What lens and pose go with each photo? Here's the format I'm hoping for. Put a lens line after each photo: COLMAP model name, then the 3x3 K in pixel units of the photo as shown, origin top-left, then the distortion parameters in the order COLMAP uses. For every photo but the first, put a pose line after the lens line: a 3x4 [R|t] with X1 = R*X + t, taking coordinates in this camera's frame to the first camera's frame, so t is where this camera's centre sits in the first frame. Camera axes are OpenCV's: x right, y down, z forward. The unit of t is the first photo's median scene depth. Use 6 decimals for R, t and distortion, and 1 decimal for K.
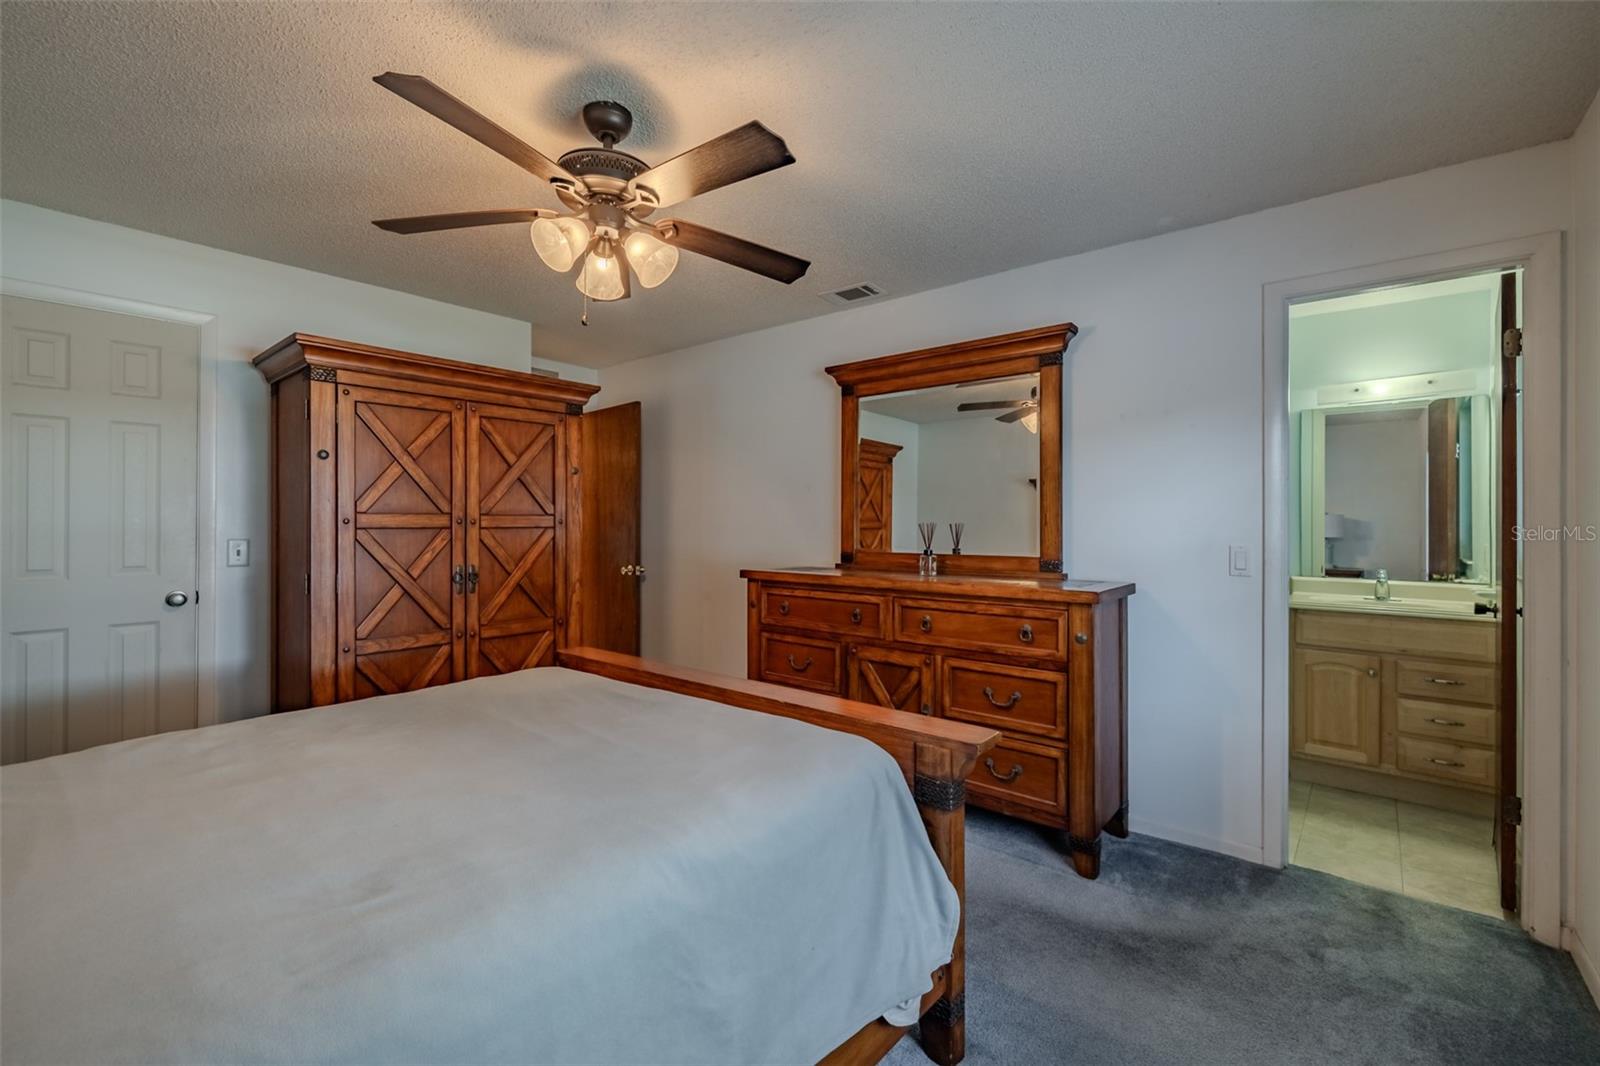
lens RADIAL K [[684.2, 0, 801.3], [0, 684.2, 520.1], [0, 0, 1]] dist [-0.000524, -0.000735]
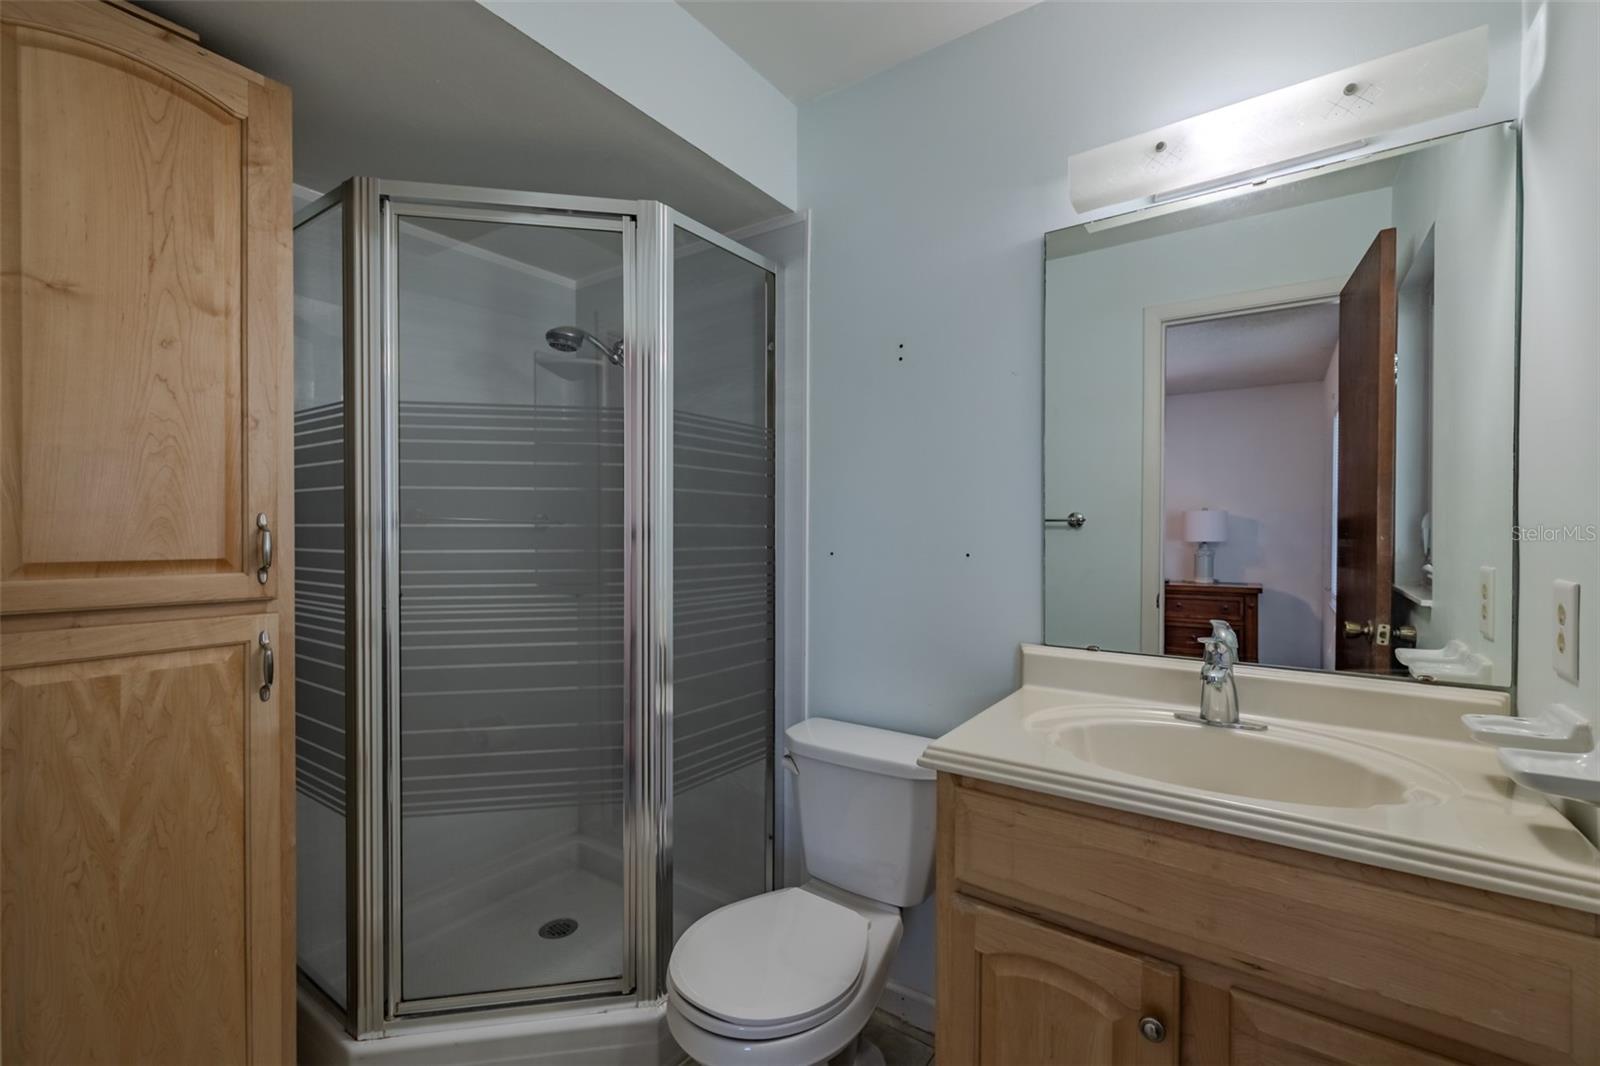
lens RADIAL K [[684.2, 0, 798.6], [0, 684.2, 539.8], [0, 0, 1]] dist [-0.000524, -0.000735]
pose [[0.996966, -0.007129, 0.077514, 0.620477], [0.005521, 0.999765, 0.020944, 0.011787], [-0.077645, -0.020453, 0.996771, 0.680478]]
